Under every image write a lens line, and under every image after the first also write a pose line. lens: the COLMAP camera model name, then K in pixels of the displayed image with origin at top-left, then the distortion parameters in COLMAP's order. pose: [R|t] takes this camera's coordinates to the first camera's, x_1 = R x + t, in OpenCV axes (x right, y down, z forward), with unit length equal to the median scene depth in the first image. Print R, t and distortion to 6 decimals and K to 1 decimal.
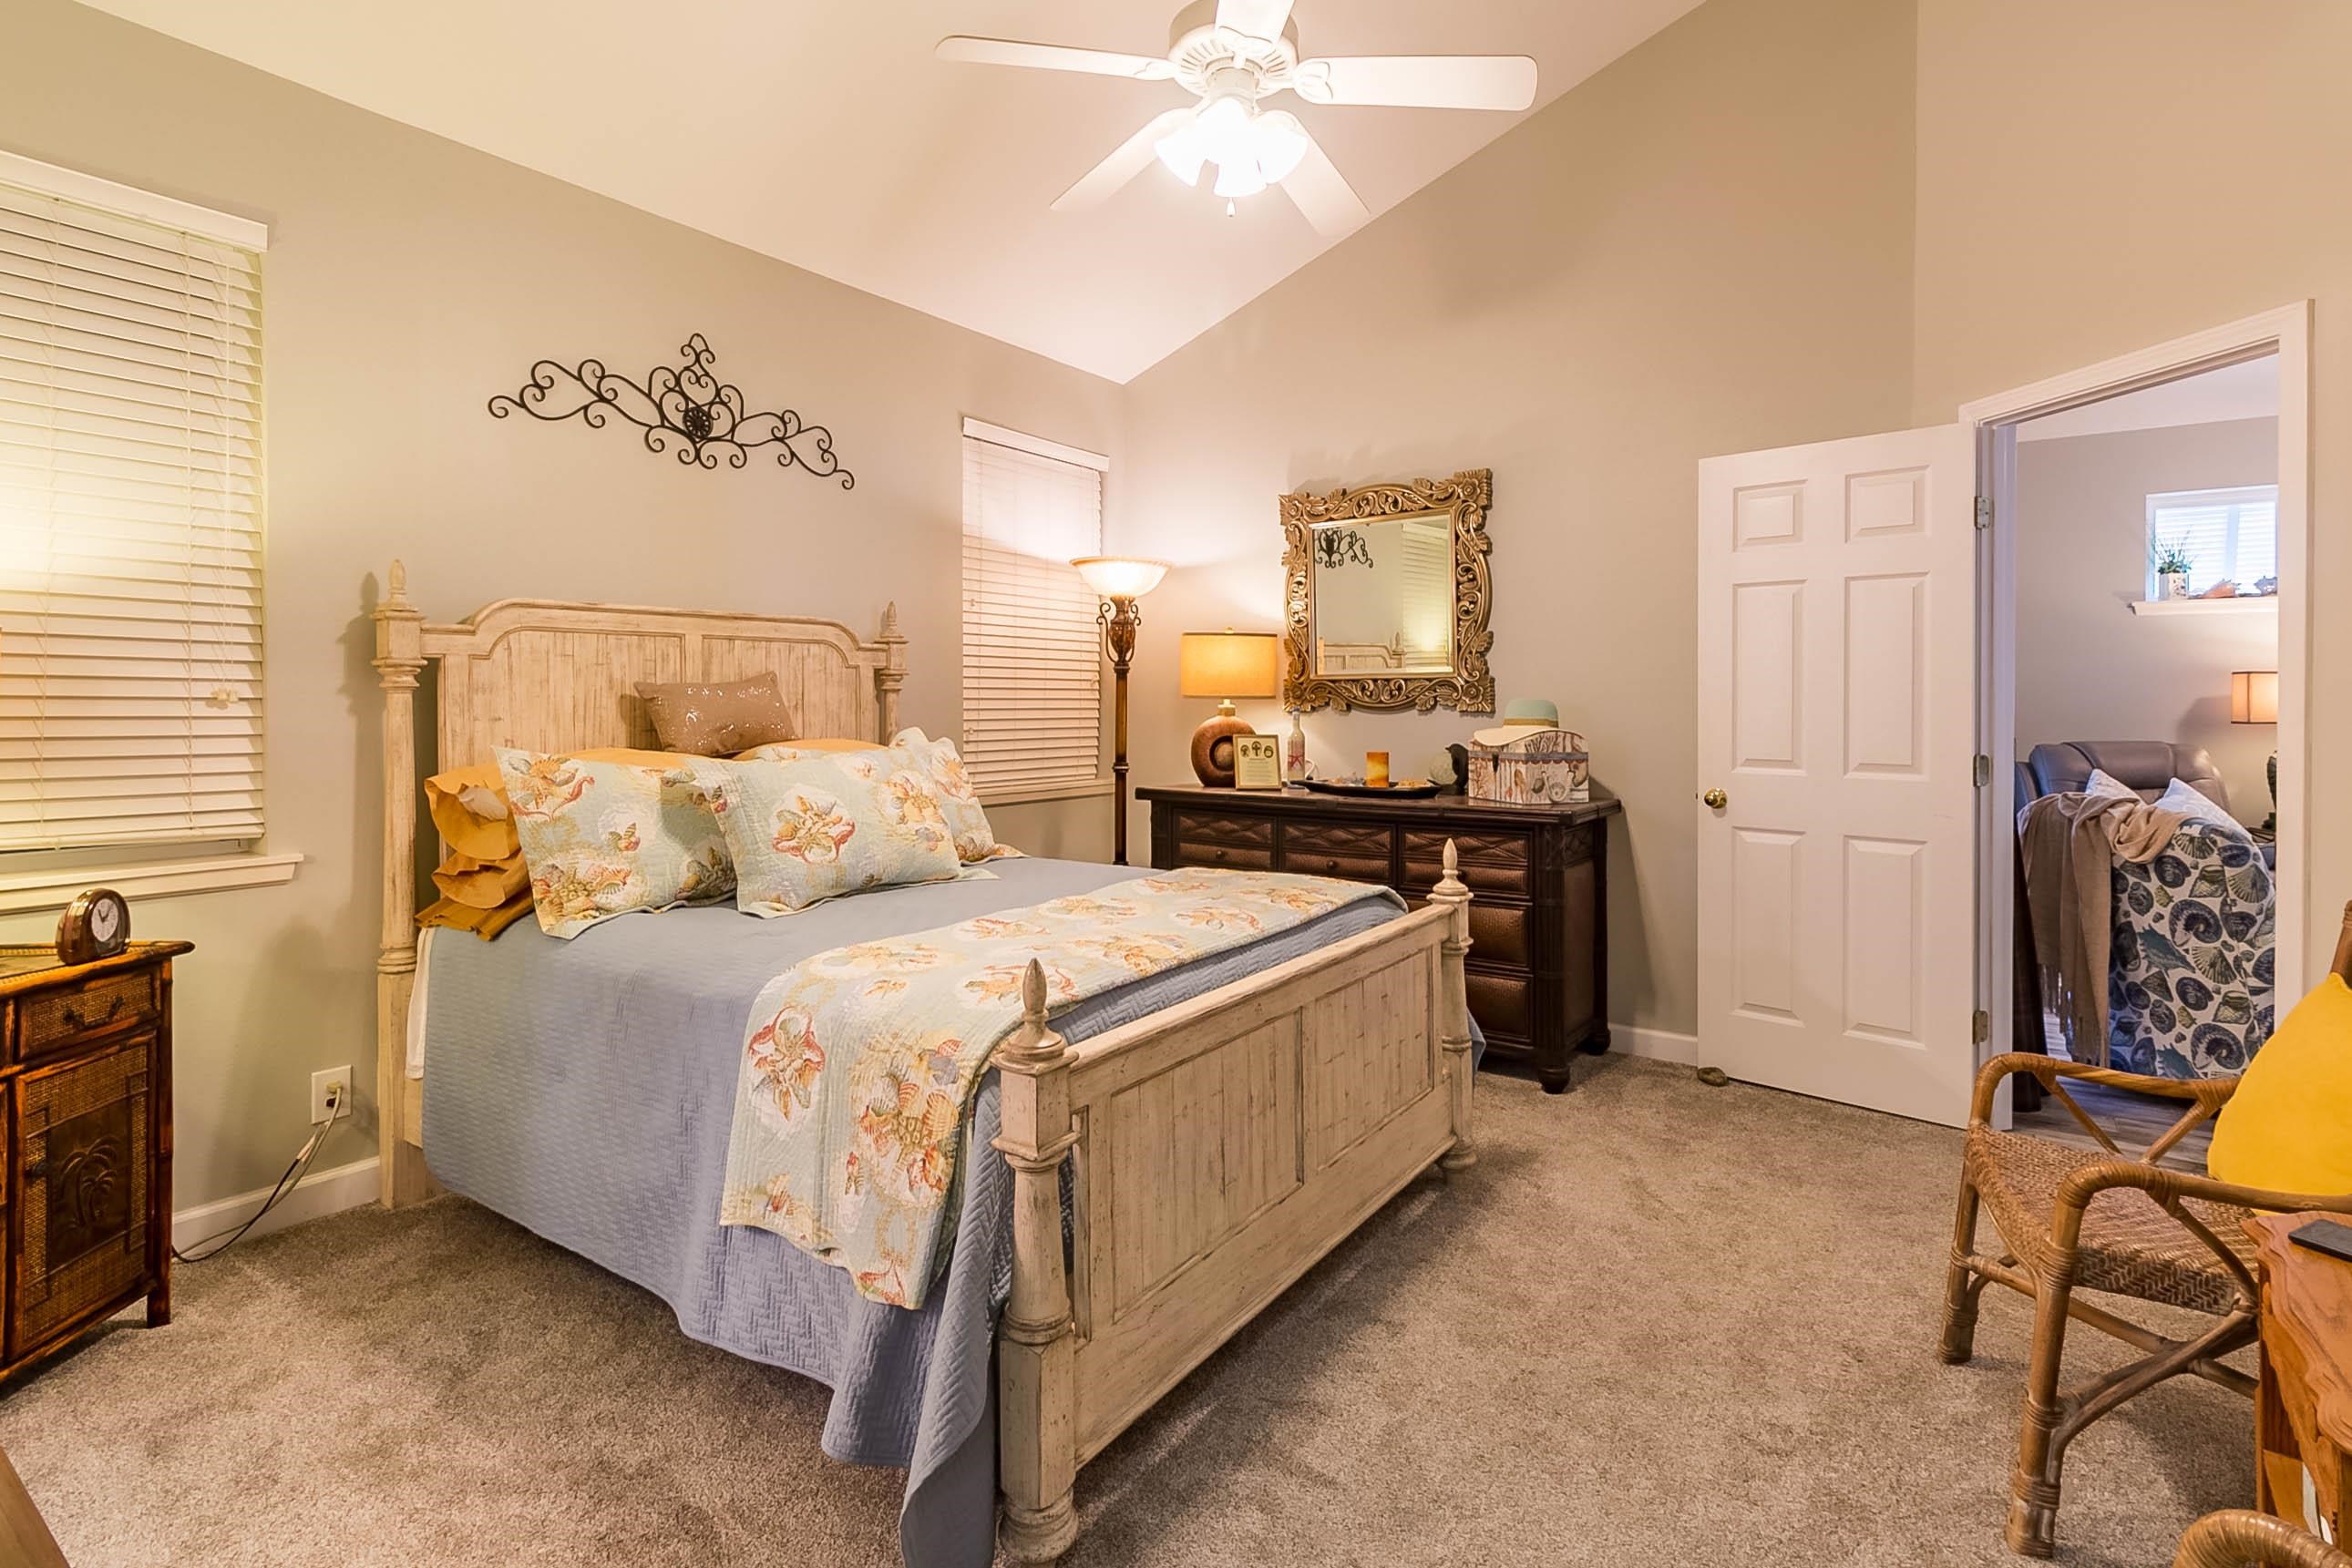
lens RADIAL K [[1106.0, 0, 1214.8], [0, 1106.0, 699.7], [0, 0, 1]] dist [0.002591, -0.005121]
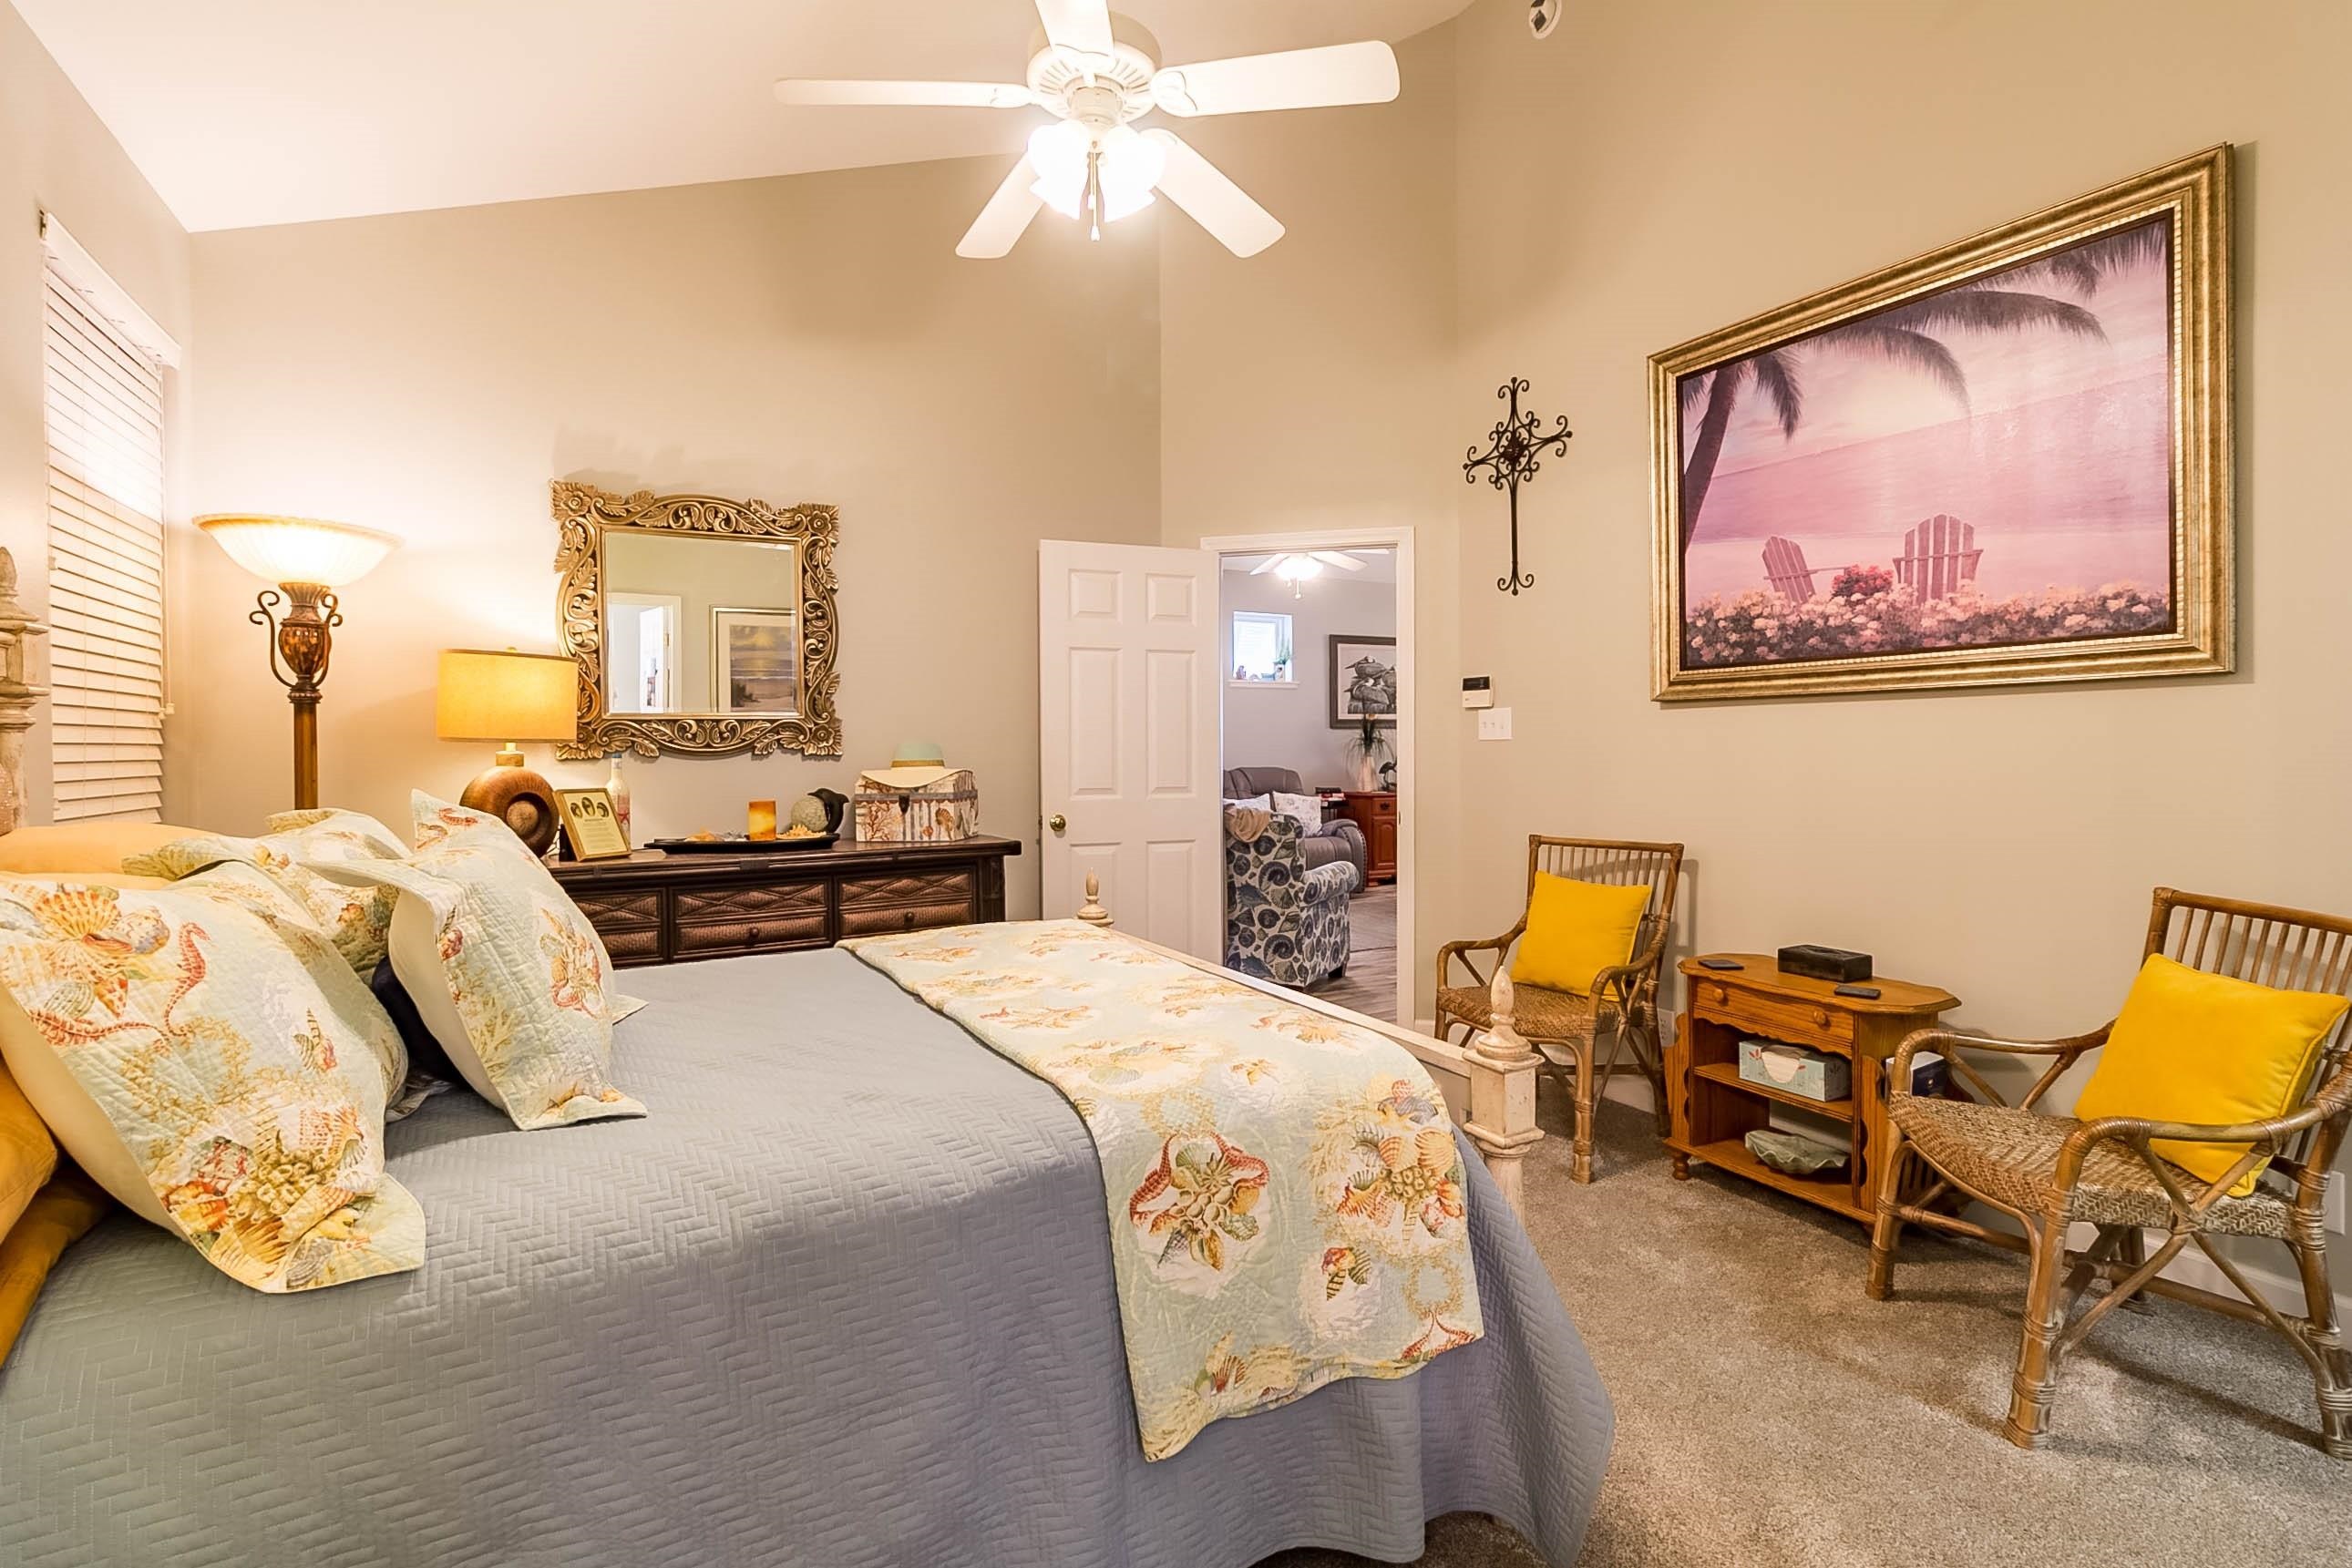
lens RADIAL K [[1106.0, 0, 1156.6], [0, 1106.0, 751.2], [0, 0, 1]] dist [0.002591, -0.005121]
pose [[0.446481, -0.009466, 0.894743, -0.577059], [0.005753, 0.999954, 0.007708, 0.002325], [-0.894775, 0.001706, 0.446515, 0.358047]]
